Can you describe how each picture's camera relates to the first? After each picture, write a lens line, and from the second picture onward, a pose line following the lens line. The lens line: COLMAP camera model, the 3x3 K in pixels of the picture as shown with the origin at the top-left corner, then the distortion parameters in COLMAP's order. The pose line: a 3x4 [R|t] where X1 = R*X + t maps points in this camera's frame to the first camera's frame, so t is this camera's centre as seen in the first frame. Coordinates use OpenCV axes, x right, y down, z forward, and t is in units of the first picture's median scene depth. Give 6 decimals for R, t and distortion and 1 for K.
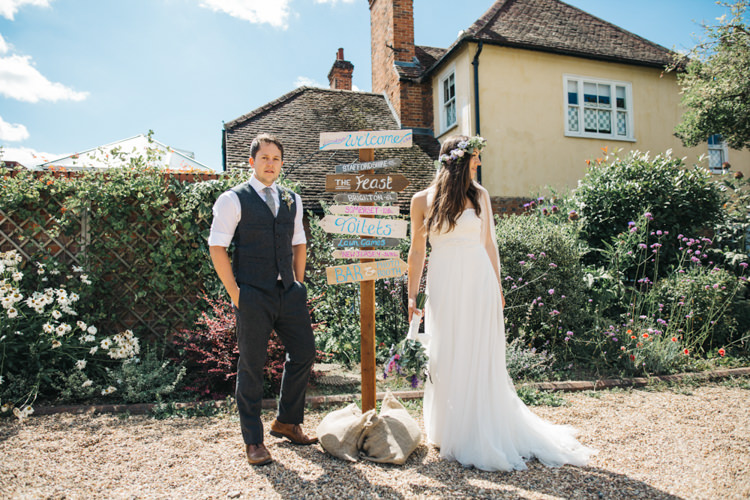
lens RADIAL K [[505.3, 0, 375.9], [0, 505.3, 251.4], [0, 0, 1]] dist [-0.052351, 0.001162]
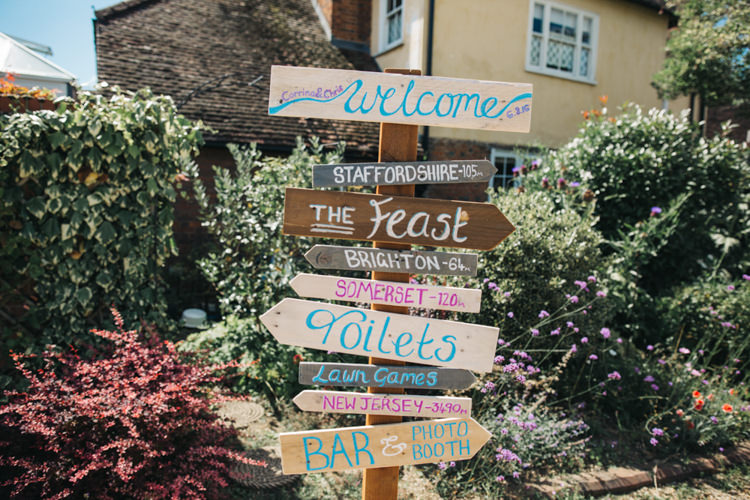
lens RADIAL K [[505.3, 0, 373.7], [0, 505.3, 248.1], [0, 0, 1]] dist [-0.052351, 0.001162]
pose [[0.981250, 0.031376, 0.190166, -0.028442], [-0.061028, 0.986473, 0.152138, -0.046059], [-0.182820, -0.160891, 0.969892, 0.173144]]
